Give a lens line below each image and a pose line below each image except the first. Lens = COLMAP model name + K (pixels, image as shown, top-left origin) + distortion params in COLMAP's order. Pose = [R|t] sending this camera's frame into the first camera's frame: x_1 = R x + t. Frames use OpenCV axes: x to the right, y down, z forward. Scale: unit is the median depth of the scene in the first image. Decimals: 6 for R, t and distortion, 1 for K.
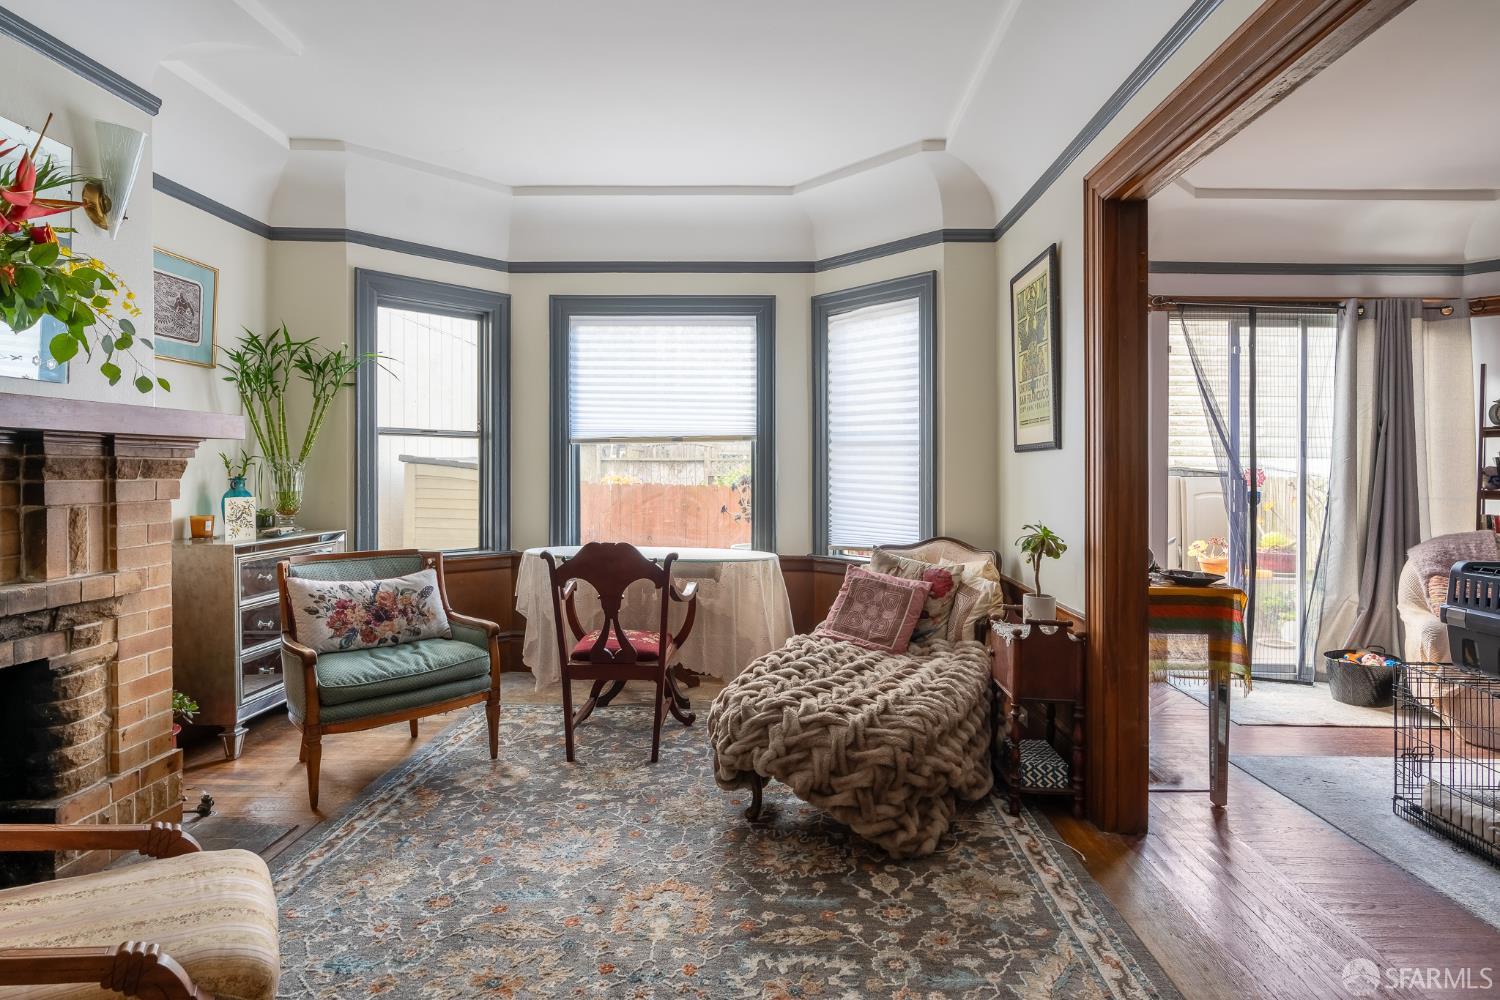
lens RADIAL K [[812.4, 0, 754.5], [0, 812.4, 470.5], [0, 0, 1]] dist [-0.000414, -0.001286]
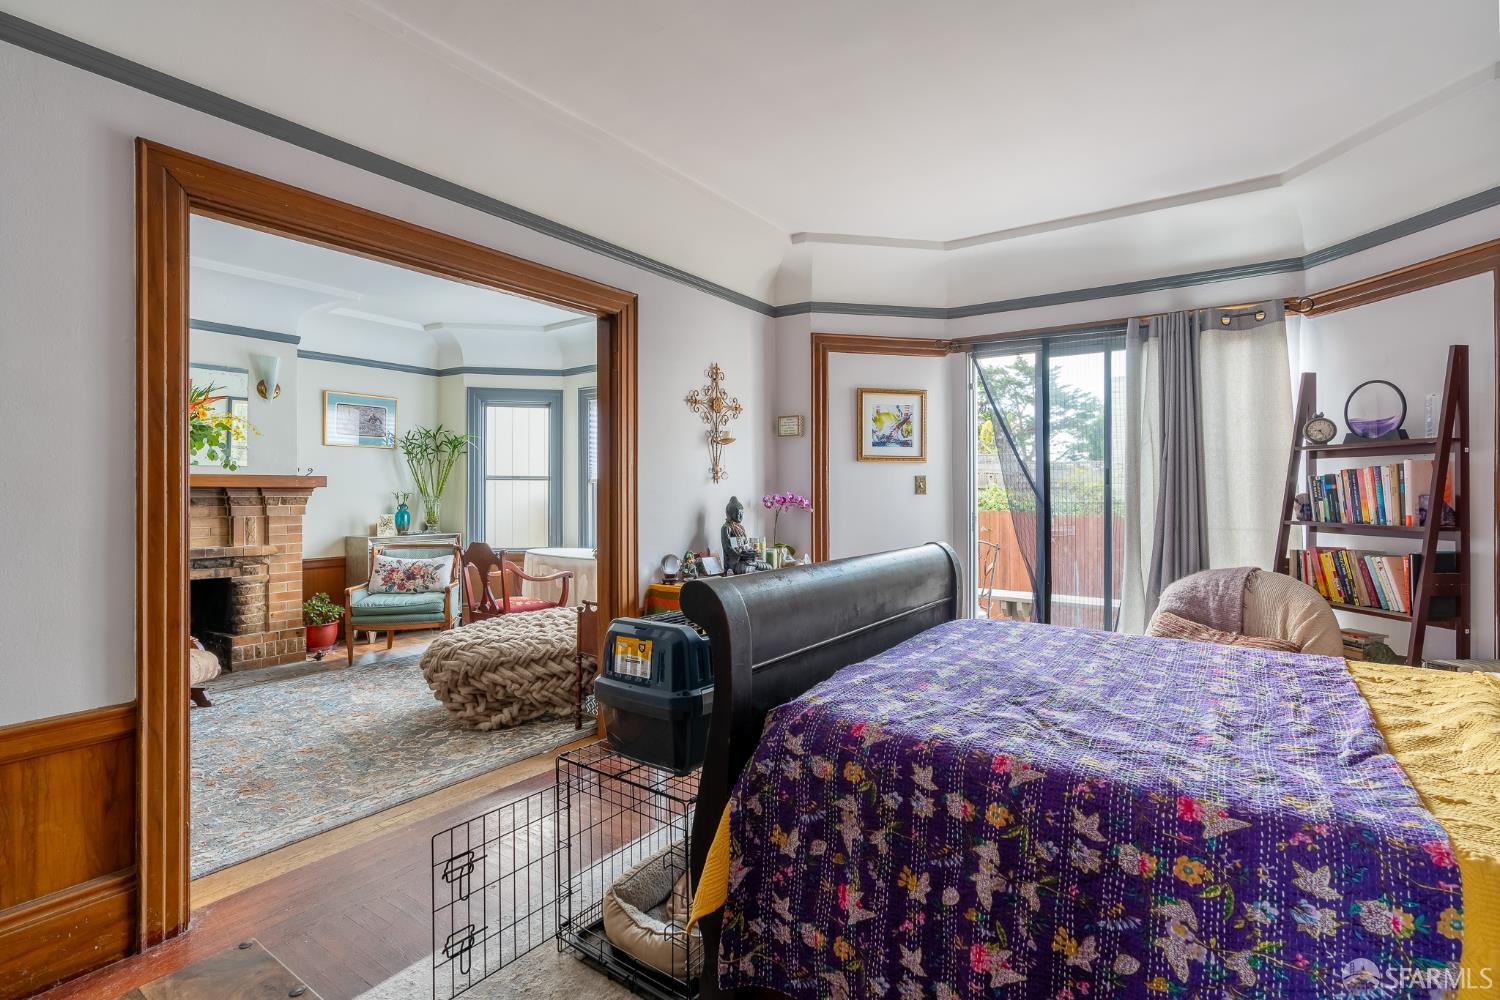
lens RADIAL K [[715.2, 0, 747.4], [0, 715.2, 490.1], [0, 0, 1]] dist [-0.008004, 0.000383]
pose [[0.821537, -0.009788, -0.570071, 1.126269], [0.004590, 0.999934, -0.010554, -0.004163], [0.570136, 0.006054, 0.821528, 0.071815]]
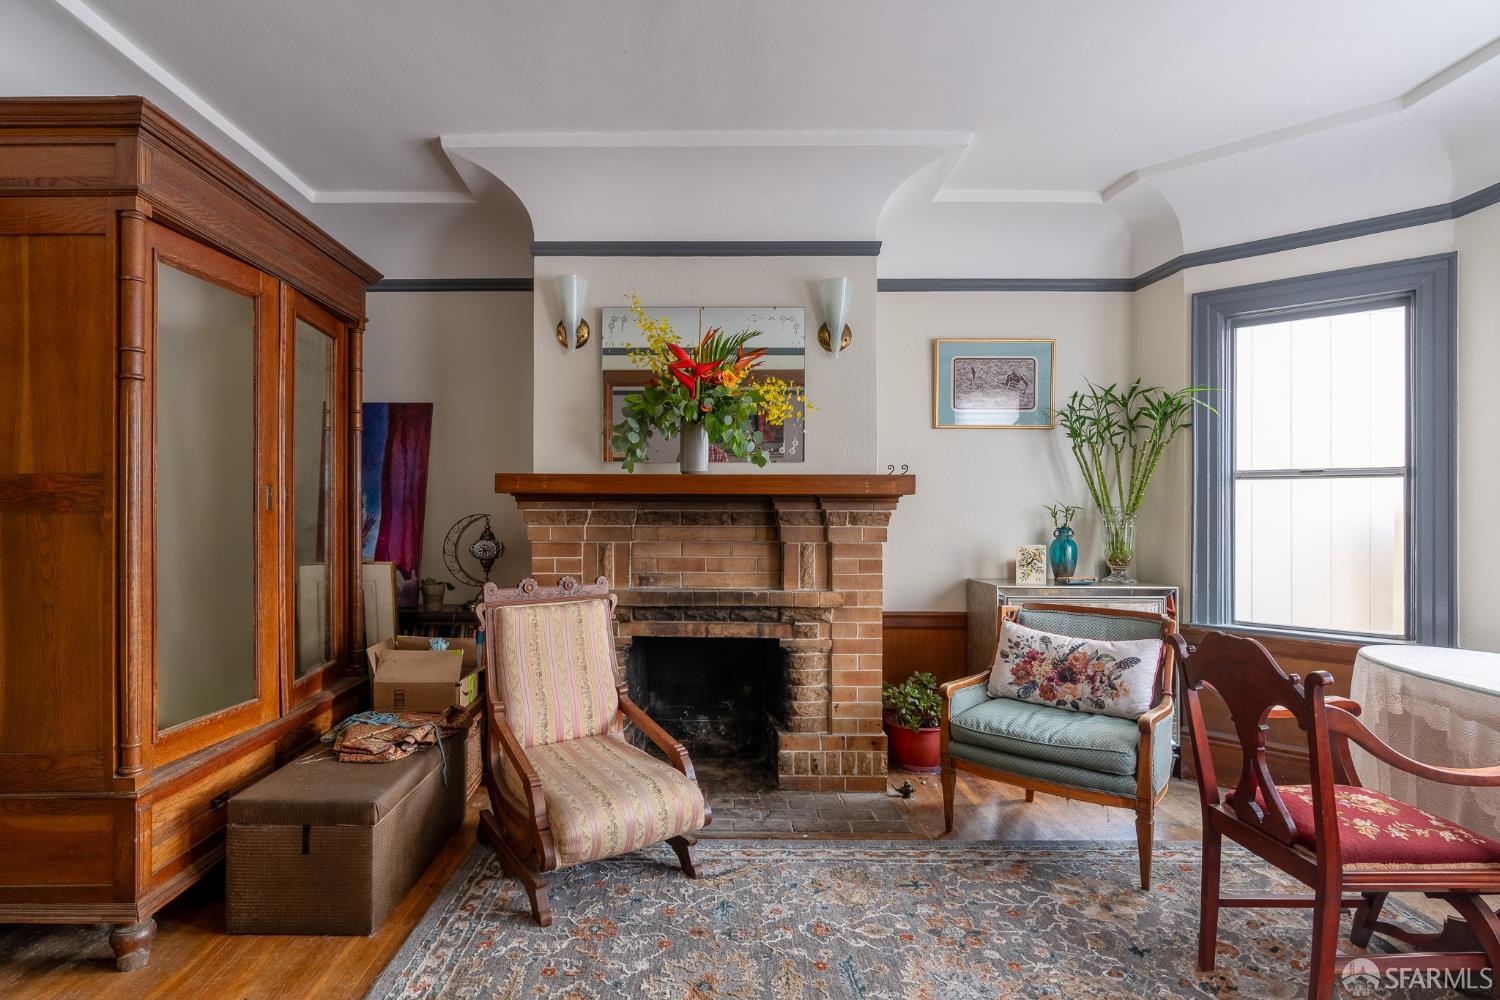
lens RADIAL K [[758.9, 0, 701.4], [0, 758.9, 508.2], [0, 0, 1]] dist [-0.007280, -0.000110]
pose [[0.020080, -0.009832, -0.999750, 0.401082], [-0.005865, 0.999933, -0.009952, -0.003975], [0.999781, 0.006064, 0.020021, 0.549694]]
